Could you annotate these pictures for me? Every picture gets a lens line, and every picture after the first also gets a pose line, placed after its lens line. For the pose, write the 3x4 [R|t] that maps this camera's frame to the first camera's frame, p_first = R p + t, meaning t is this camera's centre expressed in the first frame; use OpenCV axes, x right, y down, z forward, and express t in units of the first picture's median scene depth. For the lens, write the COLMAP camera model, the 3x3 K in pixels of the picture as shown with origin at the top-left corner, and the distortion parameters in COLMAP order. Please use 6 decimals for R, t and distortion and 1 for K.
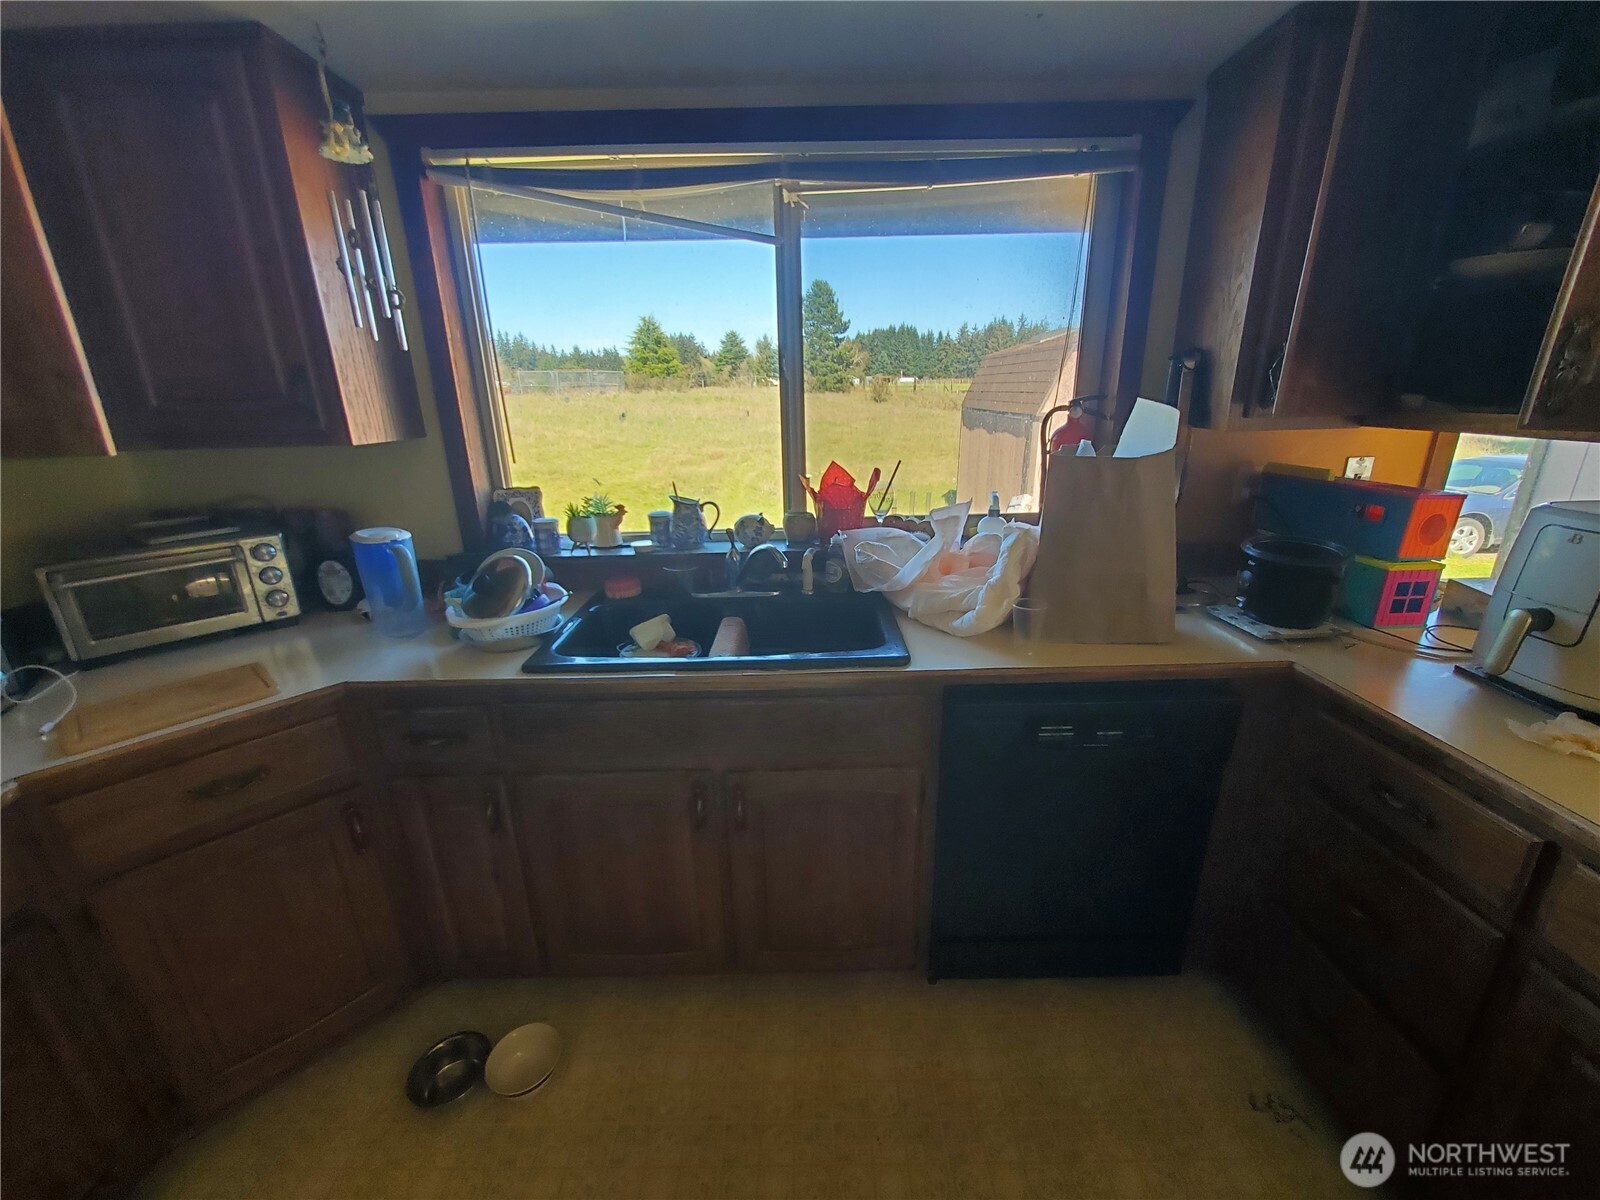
lens RADIAL K [[627.6, 0, 803.6], [0, 627.6, 593.2], [0, 0, 1]] dist [-0.008109, 0.000055]
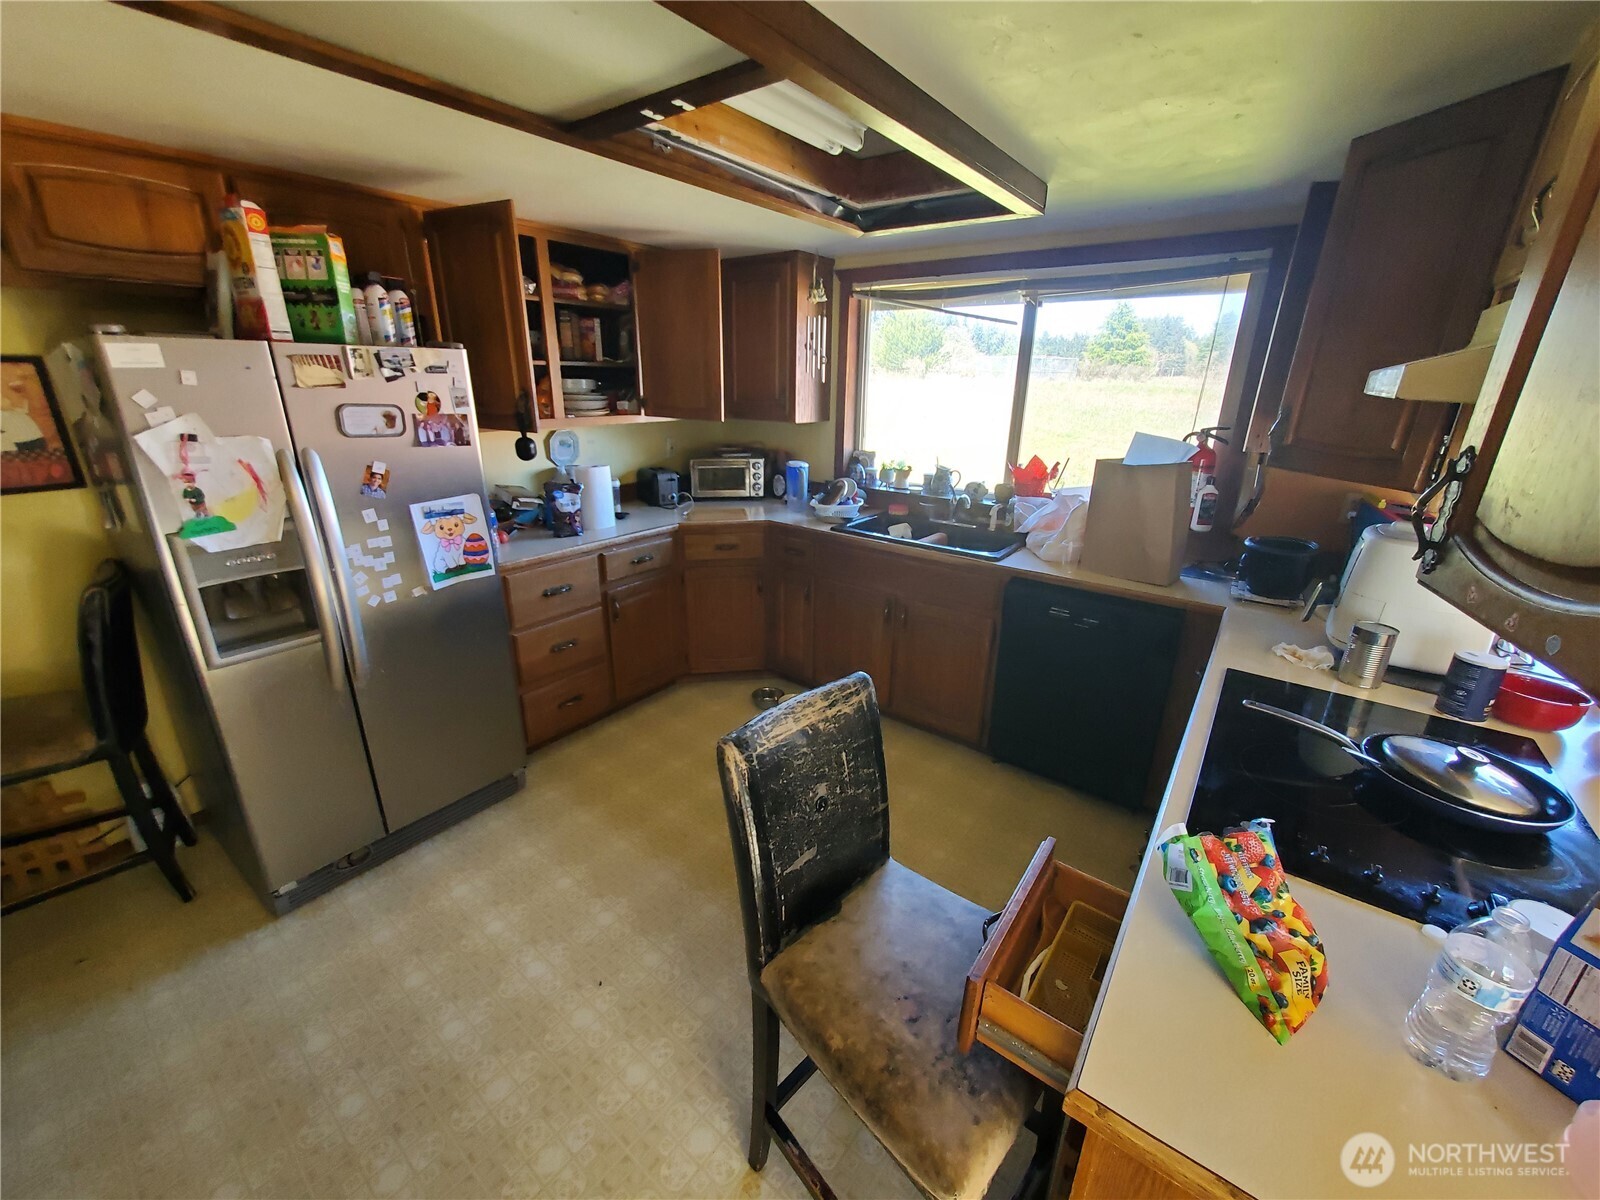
lens RADIAL K [[627.6, 0, 804.6], [0, 627.6, 596.5], [0, 0, 1]] dist [-0.008109, 0.000055]
pose [[0.784294, 0.236053, -0.573726, 0.693024], [-0.219384, 0.970559, 0.099423, 0.129113], [0.580304, 0.047889, 0.812990, -0.732108]]
